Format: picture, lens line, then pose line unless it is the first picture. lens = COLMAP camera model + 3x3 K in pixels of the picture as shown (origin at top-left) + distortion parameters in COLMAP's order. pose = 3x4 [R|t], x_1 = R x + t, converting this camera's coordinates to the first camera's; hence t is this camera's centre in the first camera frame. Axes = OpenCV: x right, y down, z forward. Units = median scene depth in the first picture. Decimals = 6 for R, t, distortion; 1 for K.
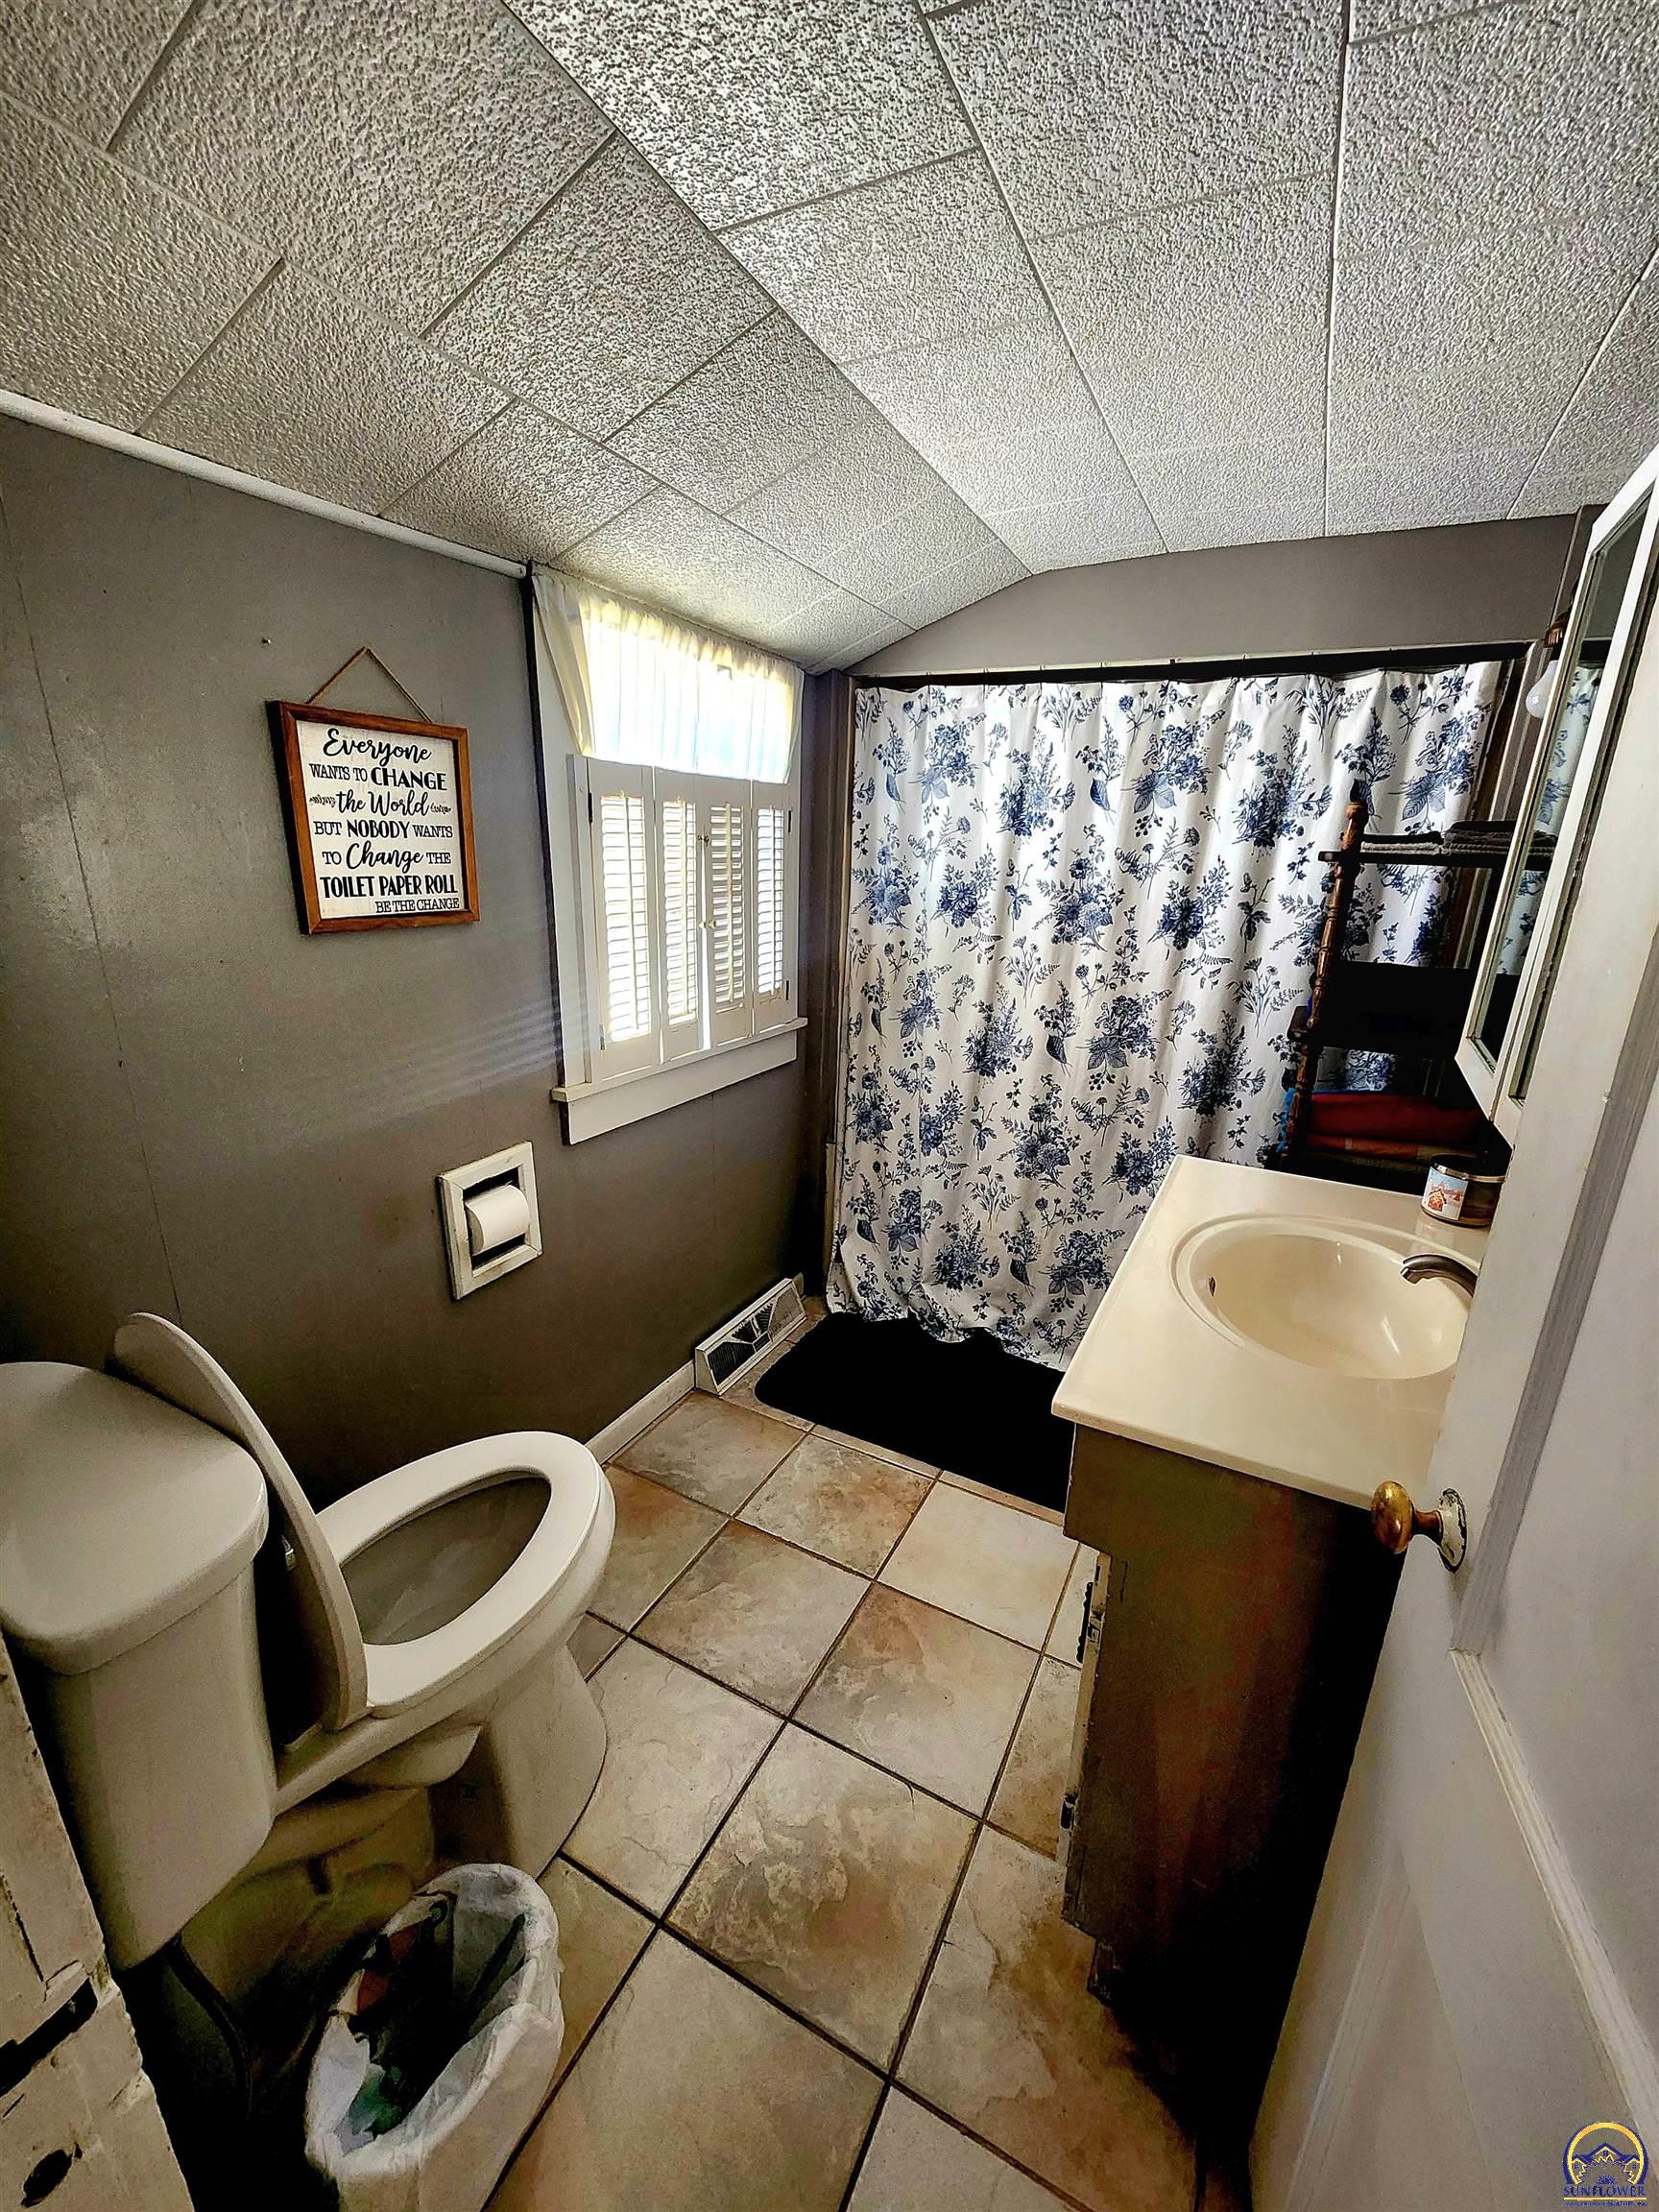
lens RADIAL K [[894.1, 0, 825.5], [0, 894.1, 1111.6], [0, 0, 1]] dist [-0.001738, -0.000164]
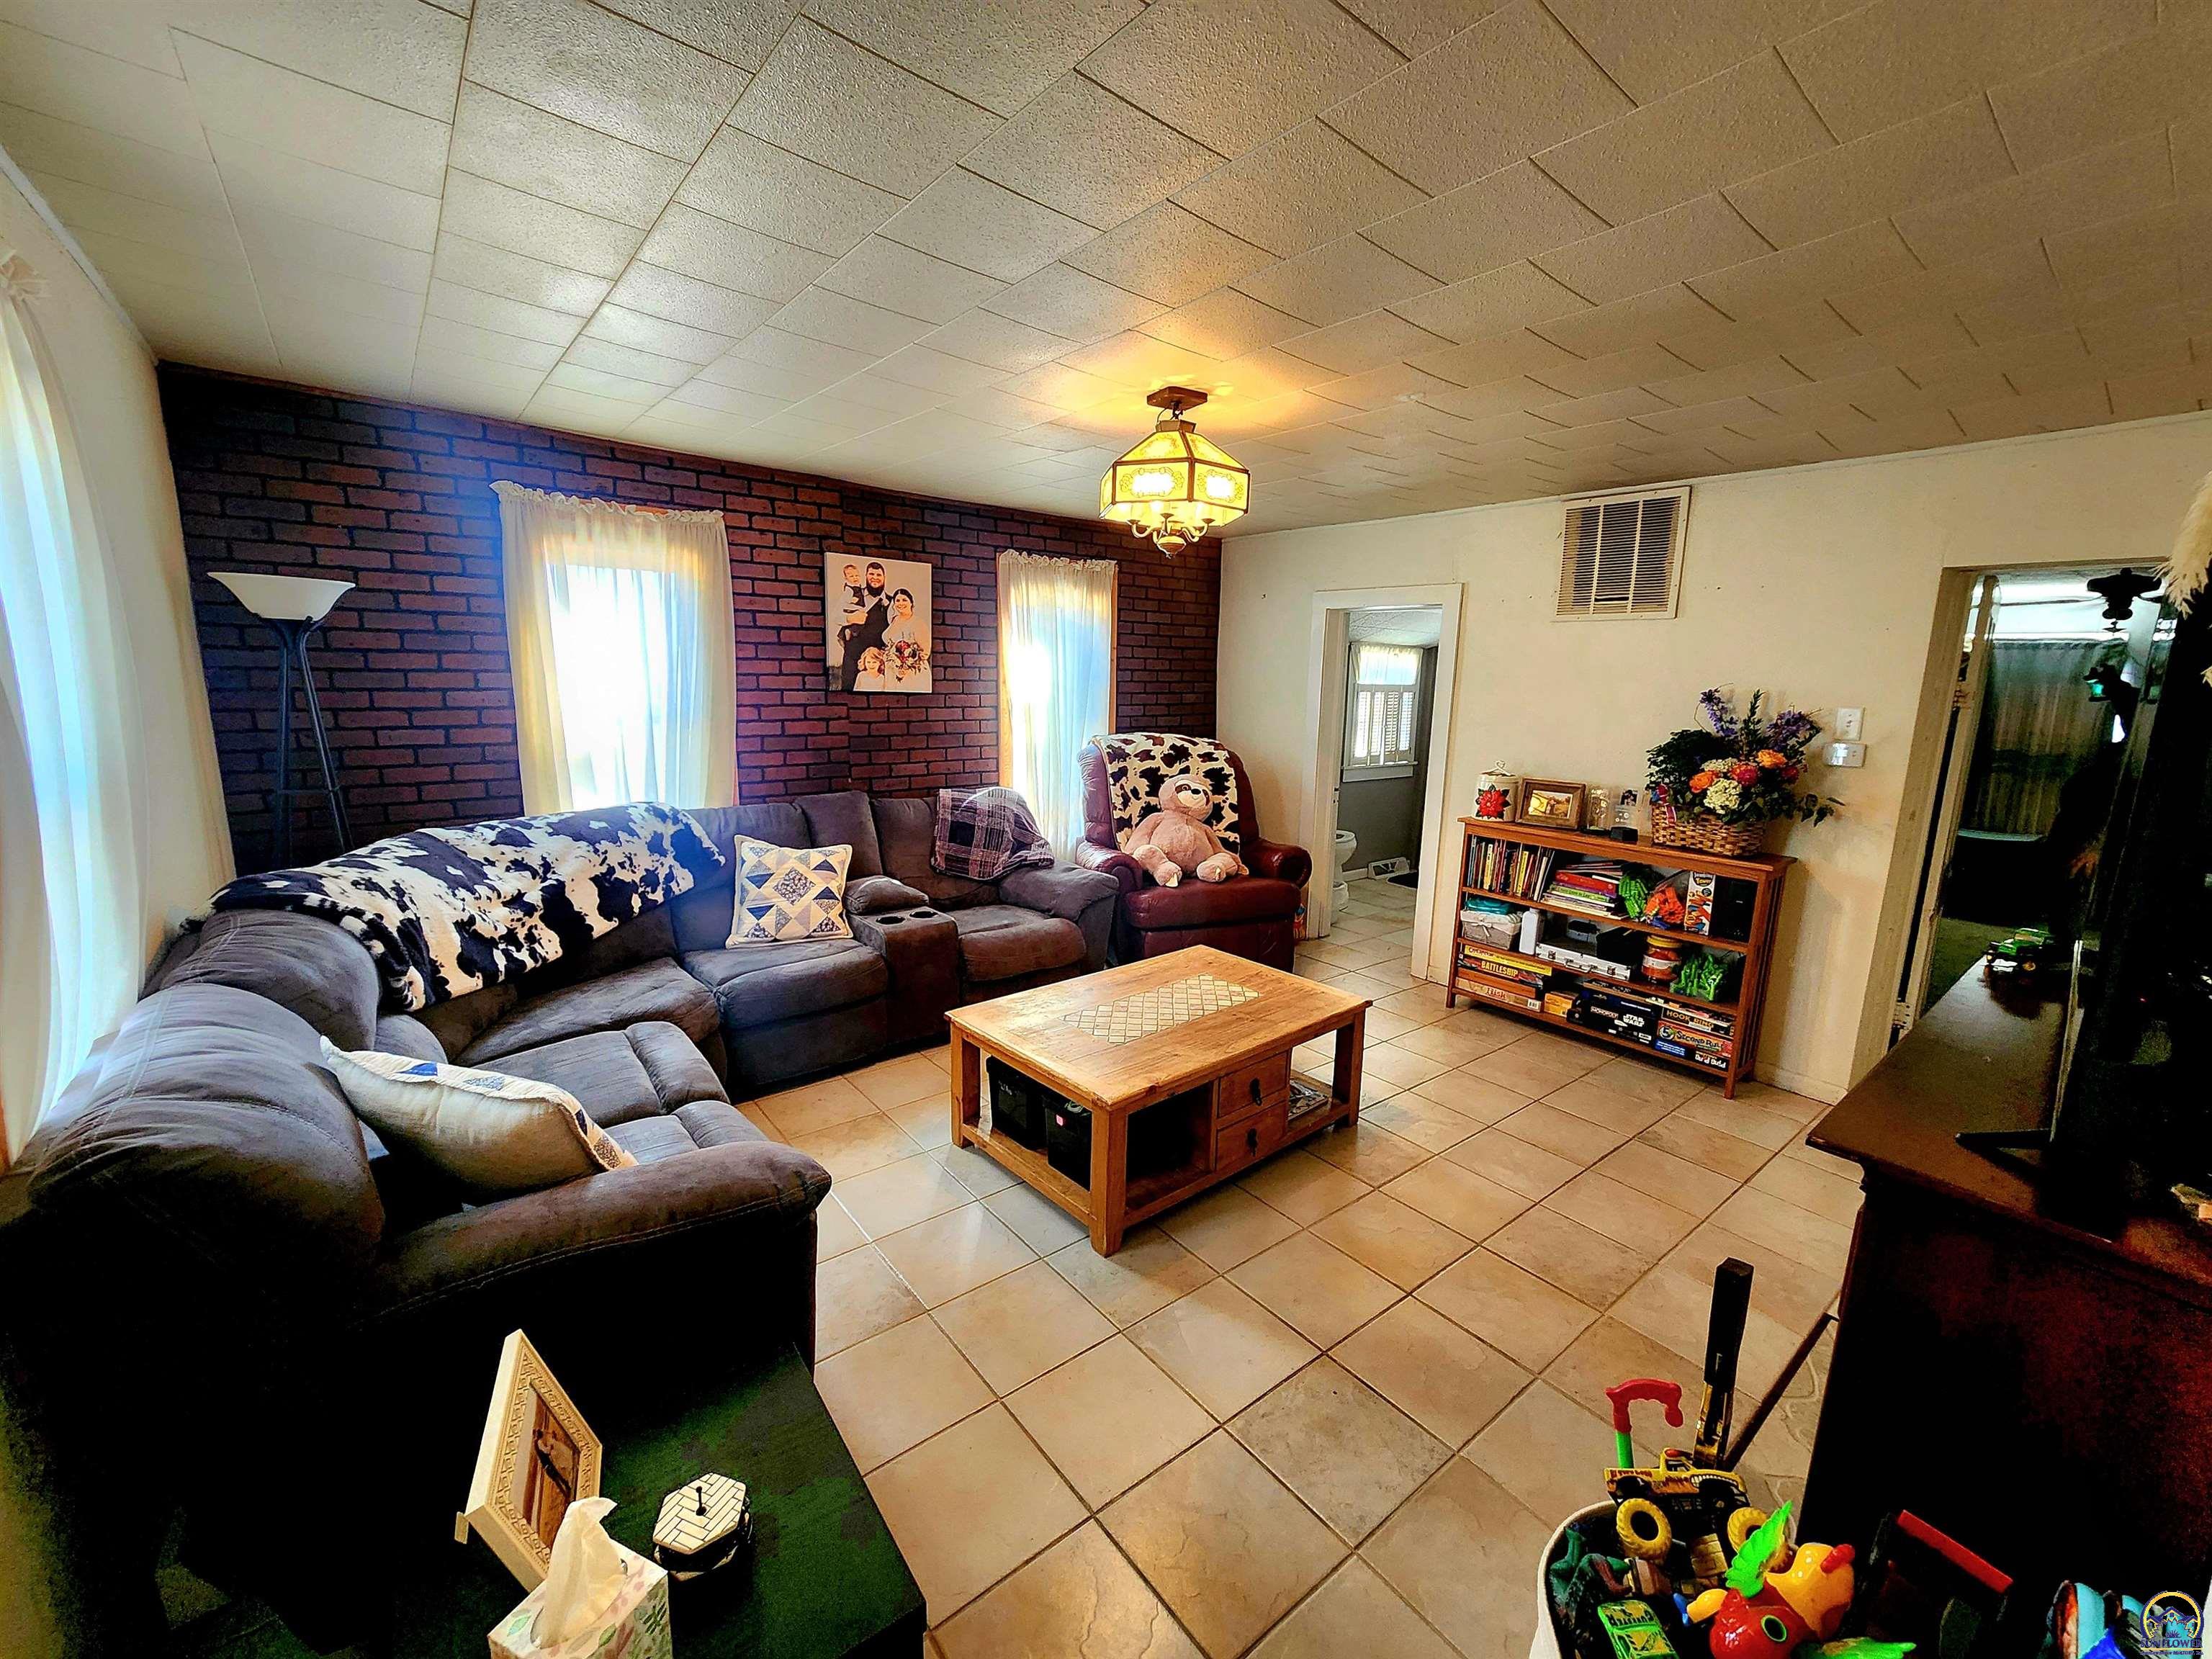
lens RADIAL K [[894.1, 0, 1103.0], [0, 894.1, 827.3], [0, 0, 1]] dist [-0.001738, -0.000164]
pose [[0.914337, 0.062485, -0.400104, 0.259222], [-0.117984, 0.986264, -0.115595, 0.660790], [0.387386, 0.152899, 0.909150, -2.346031]]
